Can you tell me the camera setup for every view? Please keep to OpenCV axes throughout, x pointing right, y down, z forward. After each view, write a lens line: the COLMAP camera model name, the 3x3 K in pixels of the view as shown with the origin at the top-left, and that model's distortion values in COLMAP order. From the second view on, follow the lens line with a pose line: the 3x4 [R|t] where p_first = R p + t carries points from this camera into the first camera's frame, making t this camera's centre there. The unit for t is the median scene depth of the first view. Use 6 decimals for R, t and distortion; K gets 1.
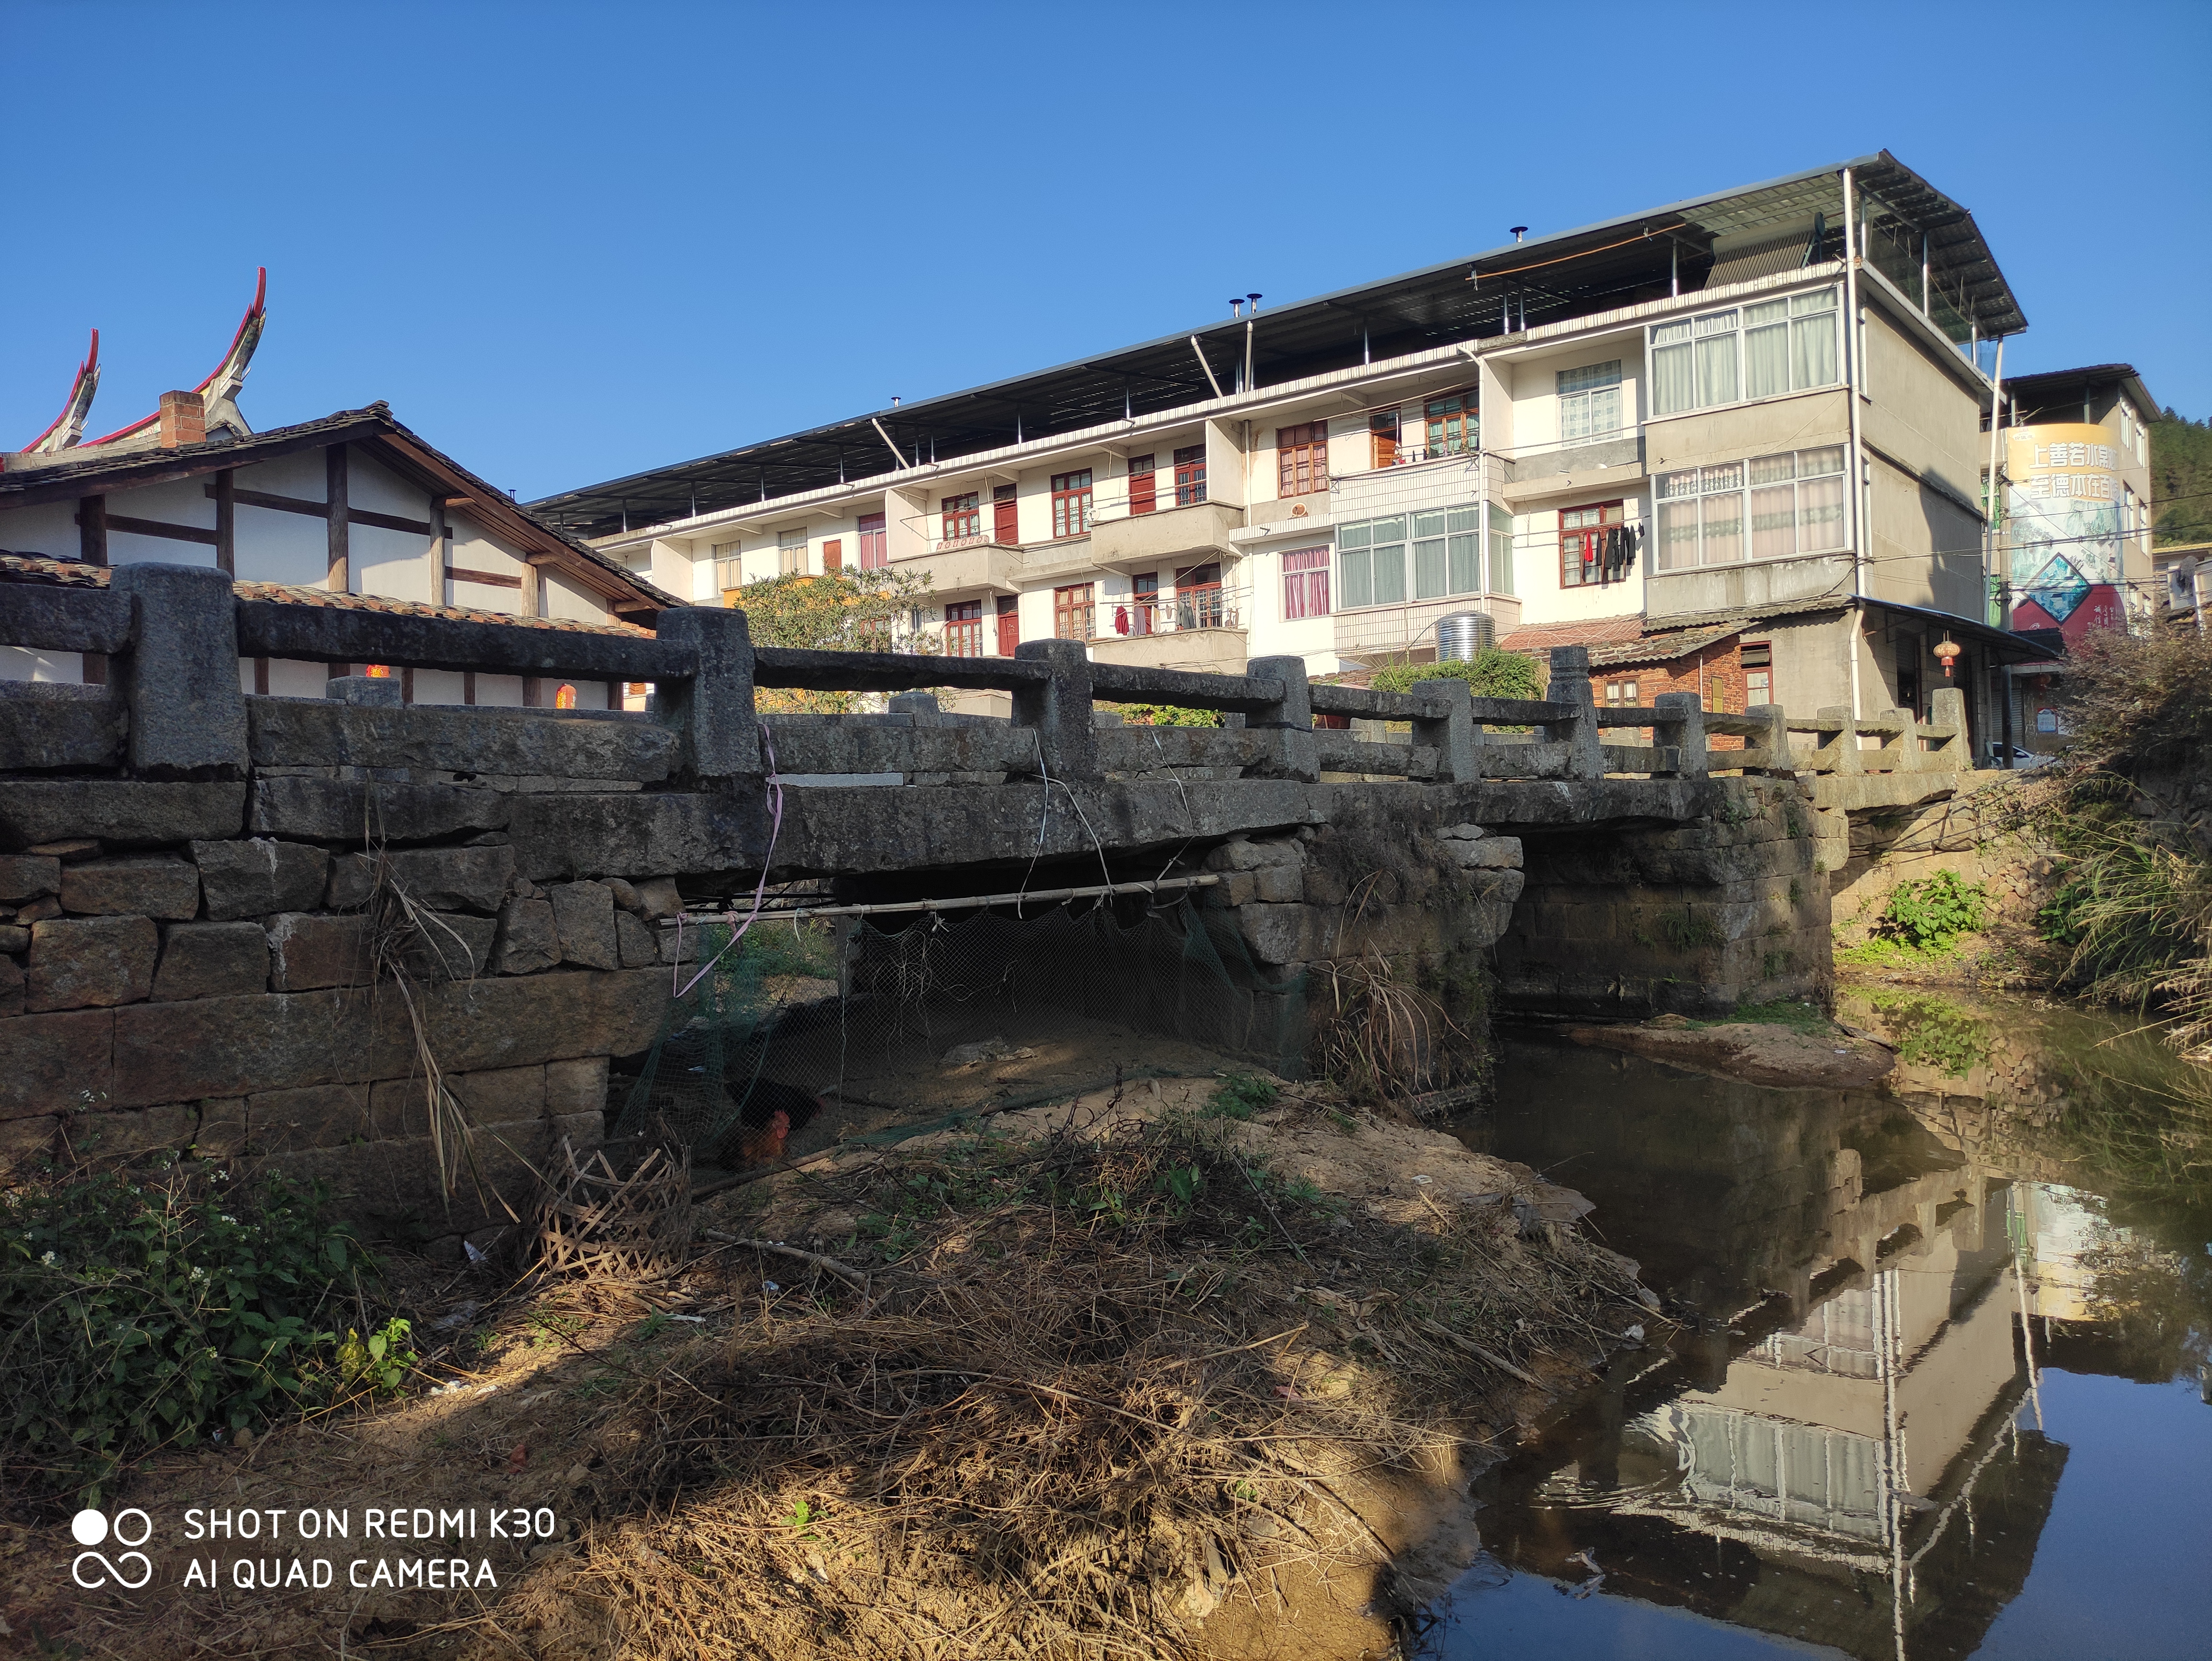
lens RADIAL K [[1609.0, 0, 1113.1], [0, 1609.0, 812.2], [0, 0, 1]] dist [0.049323, -0.038463]
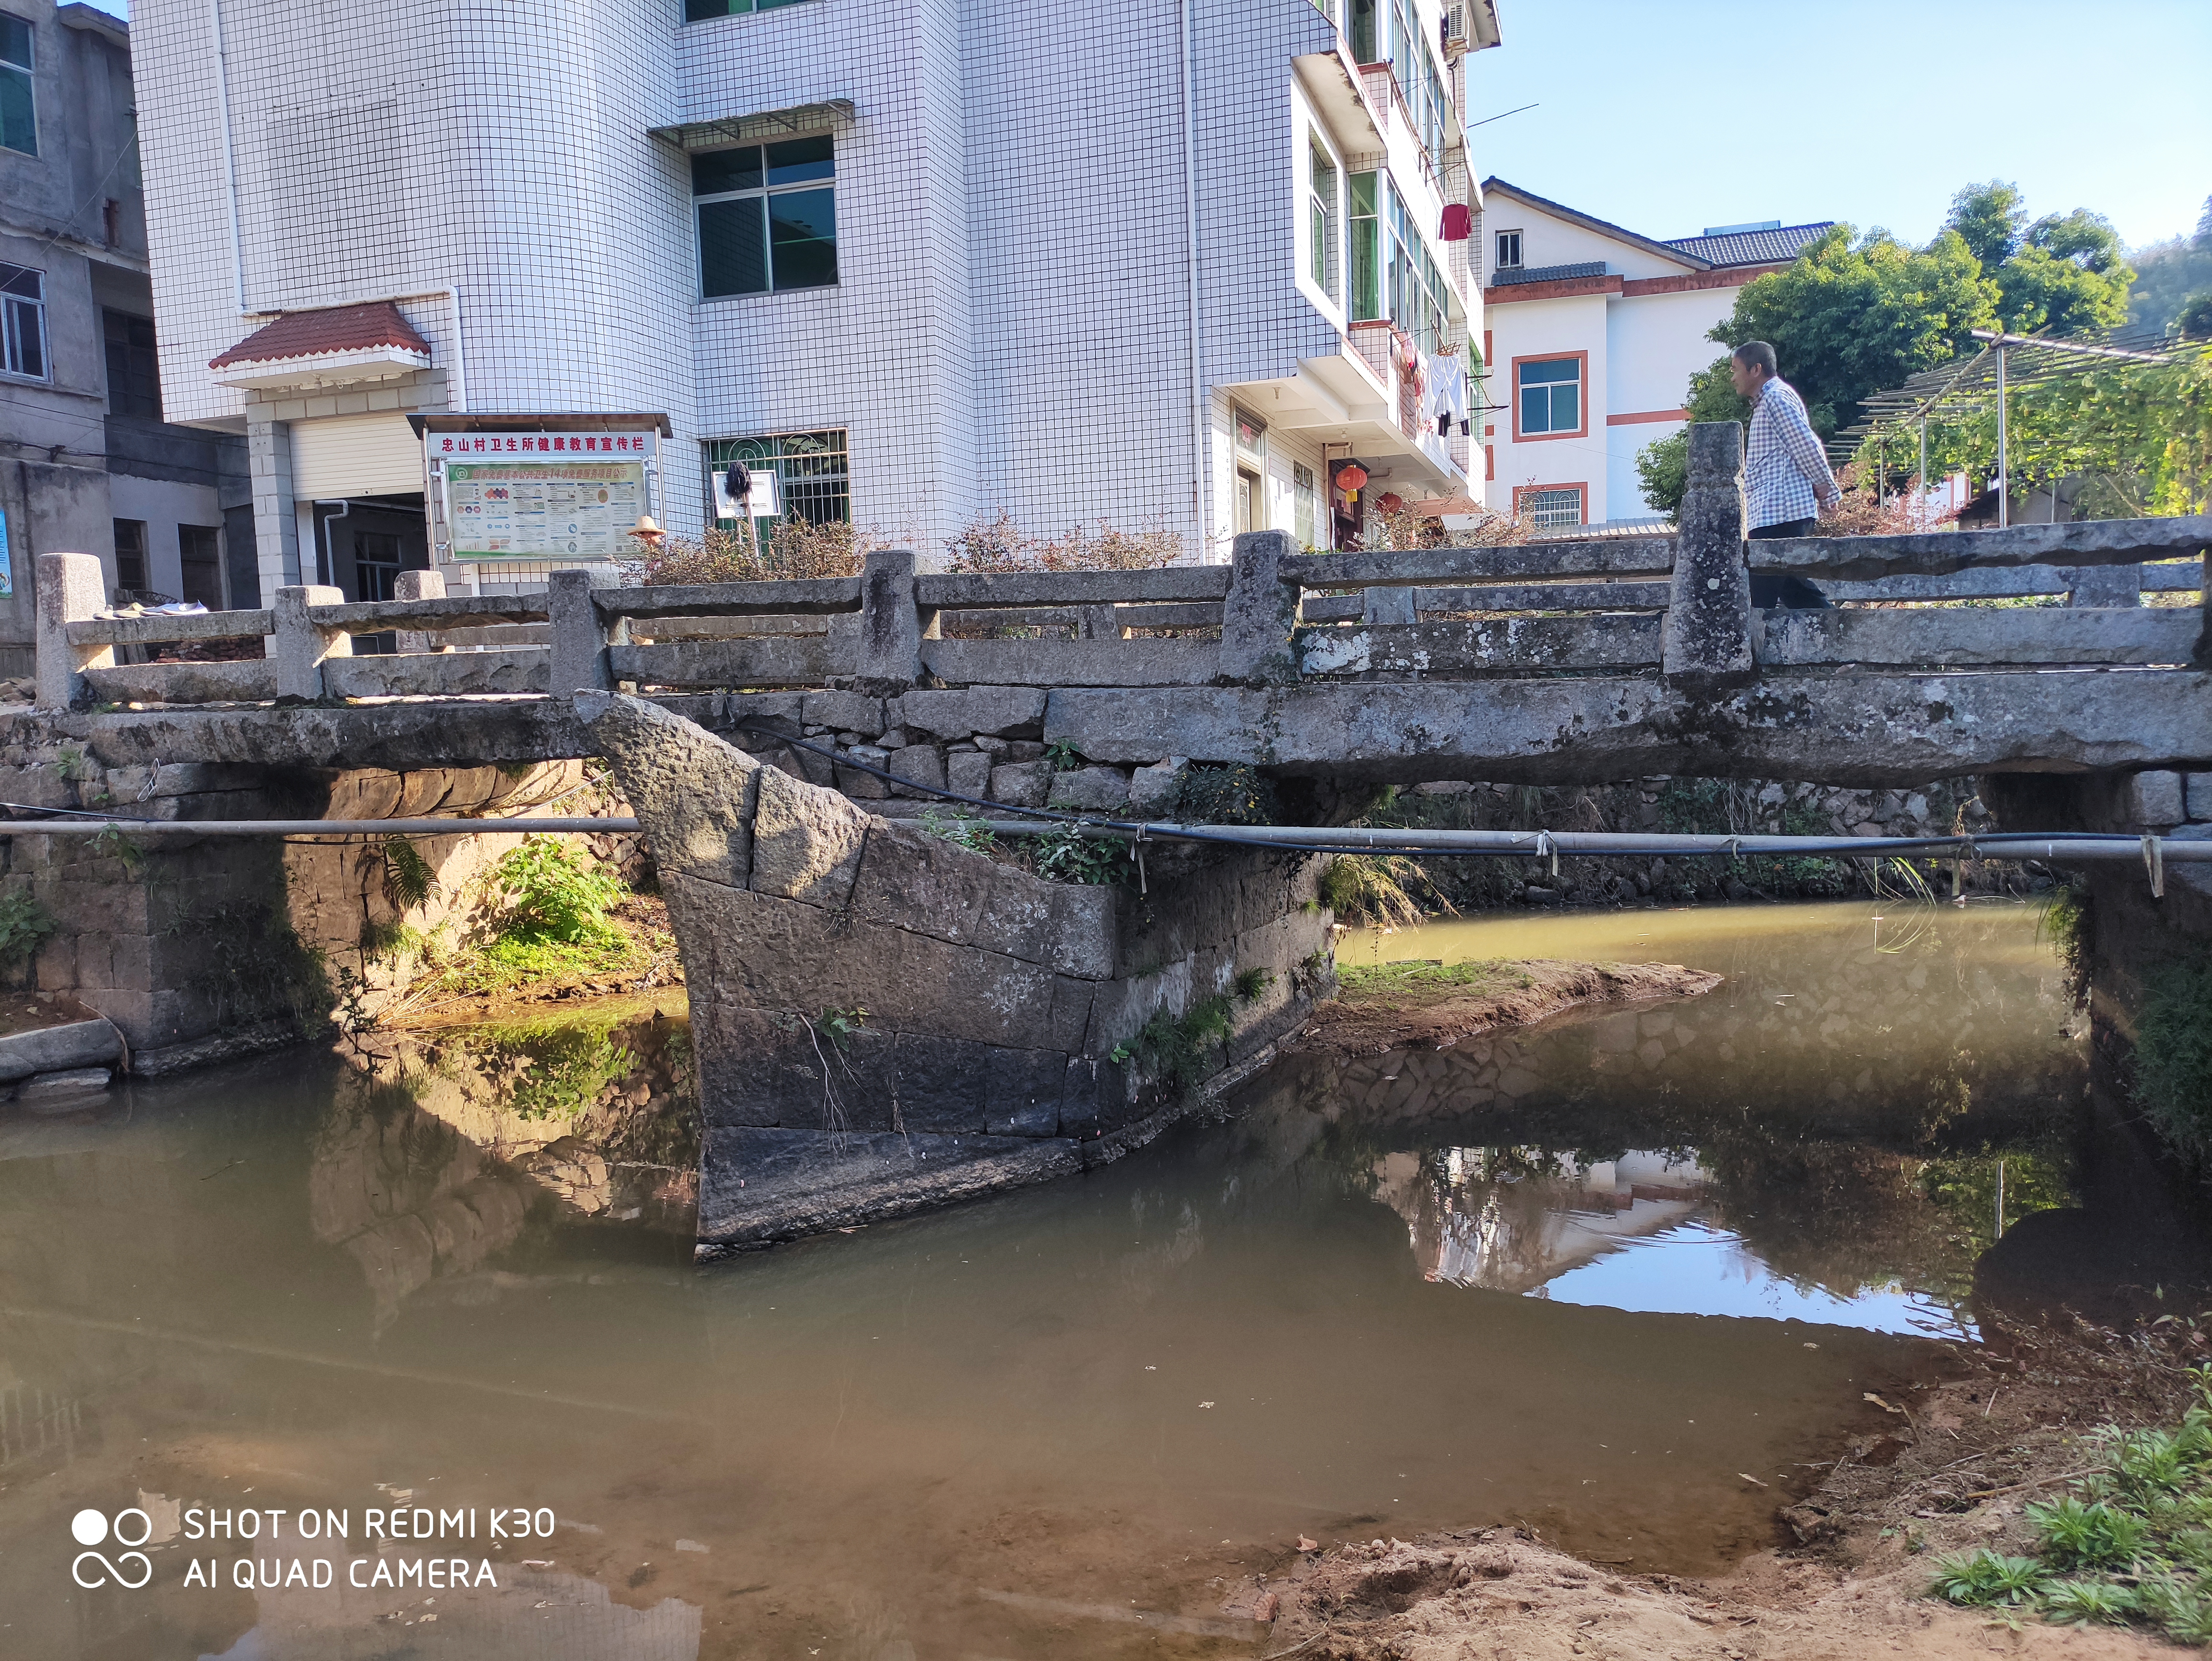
lens RADIAL K [[1609.0, 0, 1076.2], [0, 1609.0, 810.0], [0, 0, 1]] dist [0.049323, -0.038463]
pose [[-0.334023, -0.040382, 0.941700, -0.136636], [0.030432, 0.998099, 0.053594, -0.004475], [-0.942074, 0.046560, -0.332159, 0.537437]]
